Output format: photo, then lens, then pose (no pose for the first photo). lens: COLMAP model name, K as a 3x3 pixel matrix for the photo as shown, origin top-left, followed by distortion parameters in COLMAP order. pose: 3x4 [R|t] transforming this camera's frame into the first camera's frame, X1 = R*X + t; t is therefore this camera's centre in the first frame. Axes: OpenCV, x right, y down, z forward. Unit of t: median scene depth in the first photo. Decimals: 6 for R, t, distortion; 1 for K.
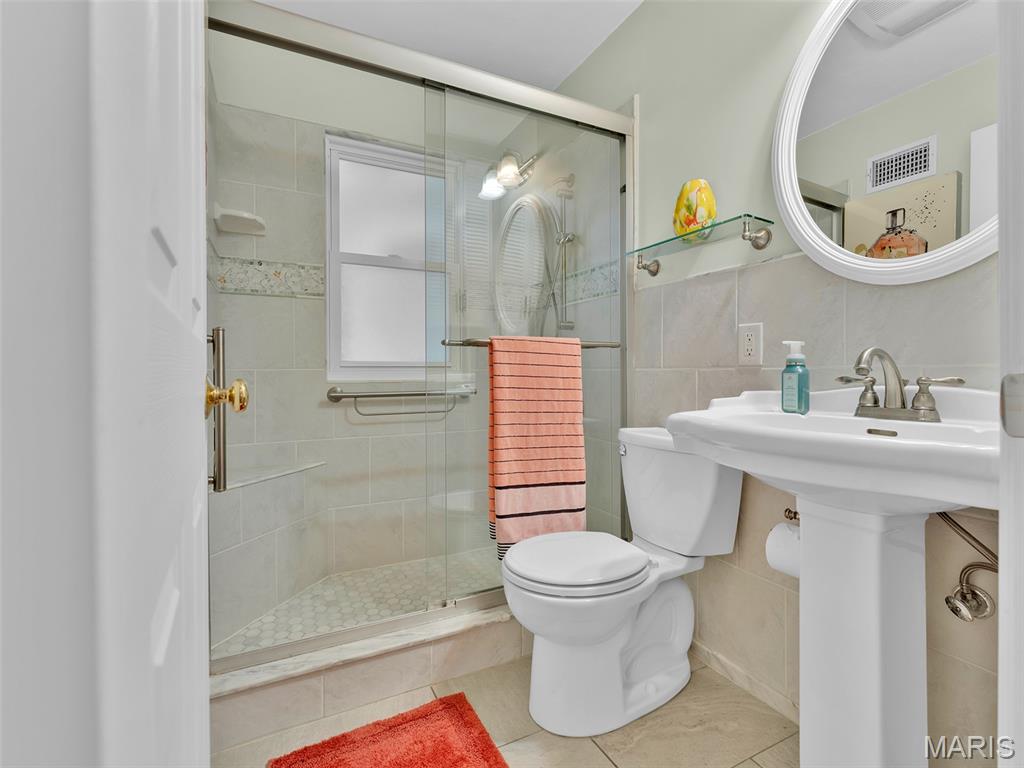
lens RADIAL K [[471.4, 0, 507.8], [0, 471.4, 373.0], [0, 0, 1]] dist [0.002335, -0.000110]
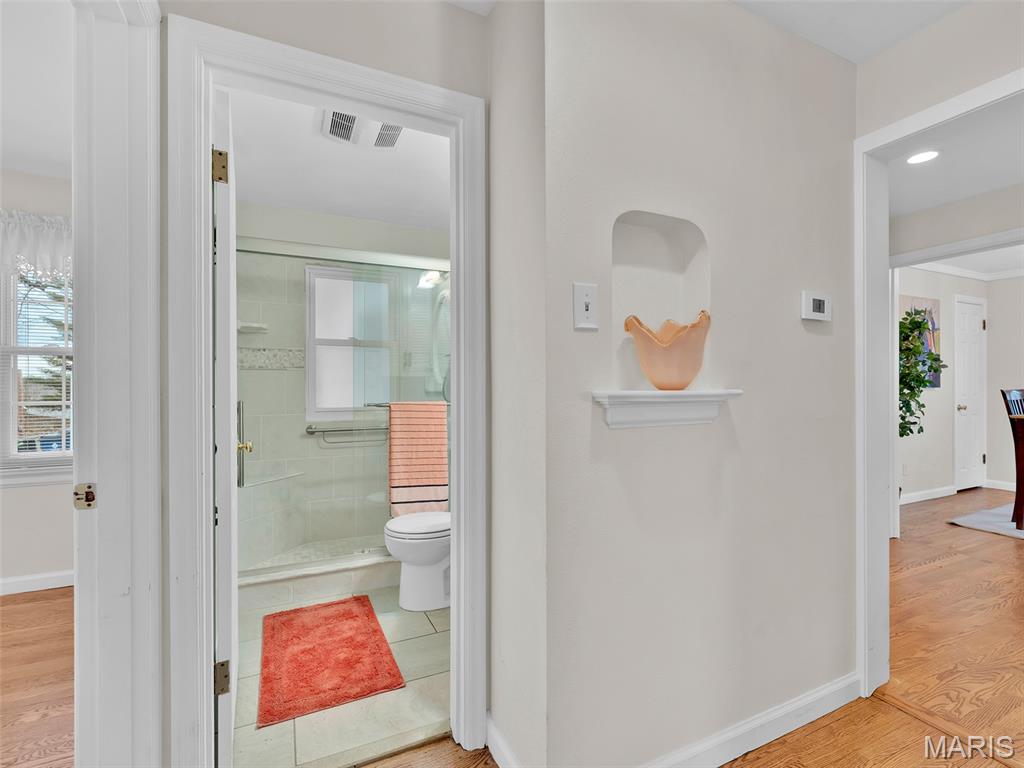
lens RADIAL K [[471.4, 0, 508.0], [0, 471.4, 385.1], [0, 0, 1]] dist [0.002335, -0.000110]
pose [[0.999691, 0.001629, -0.024806, 0.443974], [-0.001655, 0.999998, -0.001018, -0.138861], [0.024804, 0.001059, 0.999692, -0.755281]]
